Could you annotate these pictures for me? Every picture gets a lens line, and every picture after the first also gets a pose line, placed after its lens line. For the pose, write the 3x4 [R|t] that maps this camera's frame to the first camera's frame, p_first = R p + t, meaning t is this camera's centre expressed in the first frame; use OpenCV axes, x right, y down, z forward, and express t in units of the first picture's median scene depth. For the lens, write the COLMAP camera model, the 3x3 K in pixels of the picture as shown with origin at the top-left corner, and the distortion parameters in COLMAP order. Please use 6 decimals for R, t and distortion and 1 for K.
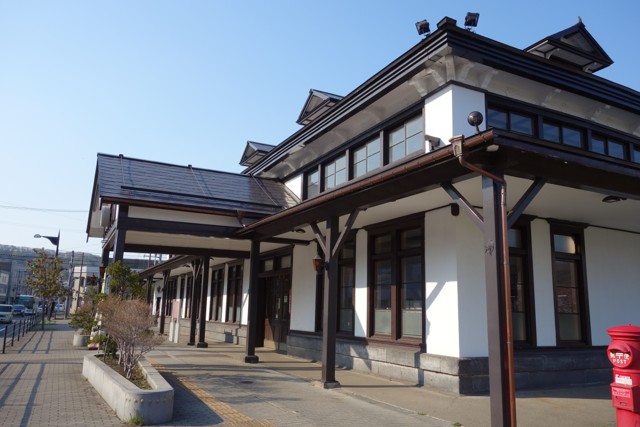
lens RADIAL K [[501.4, 0, 320.5], [0, 501.4, 215.8], [0, 0, 1]] dist [0.001420, -0.010129]
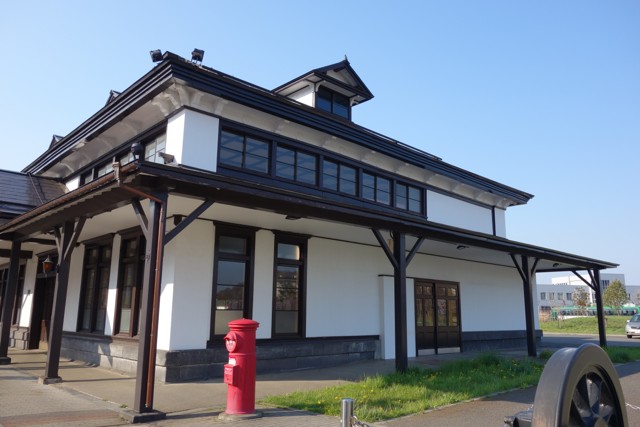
lens RADIAL K [[501.4, 0, 320.3], [0, 501.4, 215.6], [0, 0, 1]] dist [0.001420, -0.010129]
pose [[0.961337, 0.037348, 0.272829, 0.221556], [-0.037499, 0.999286, -0.004662, -0.024551], [-0.272809, -0.005749, 0.962051, -0.147587]]
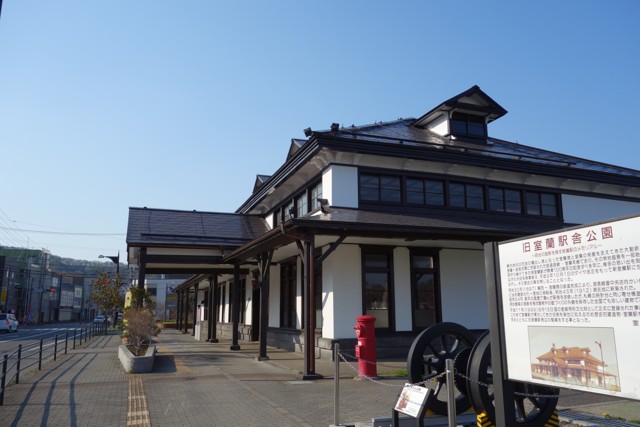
lens RADIAL K [[501.4, 0, 319.2], [0, 501.4, 212.1], [0, 0, 1]] dist [0.001420, -0.010129]
pose [[0.992241, -0.055568, -0.111222, 0.337827], [0.054371, 0.998426, -0.013768, -0.083699], [0.111812, 0.007614, 0.993700, -0.484783]]
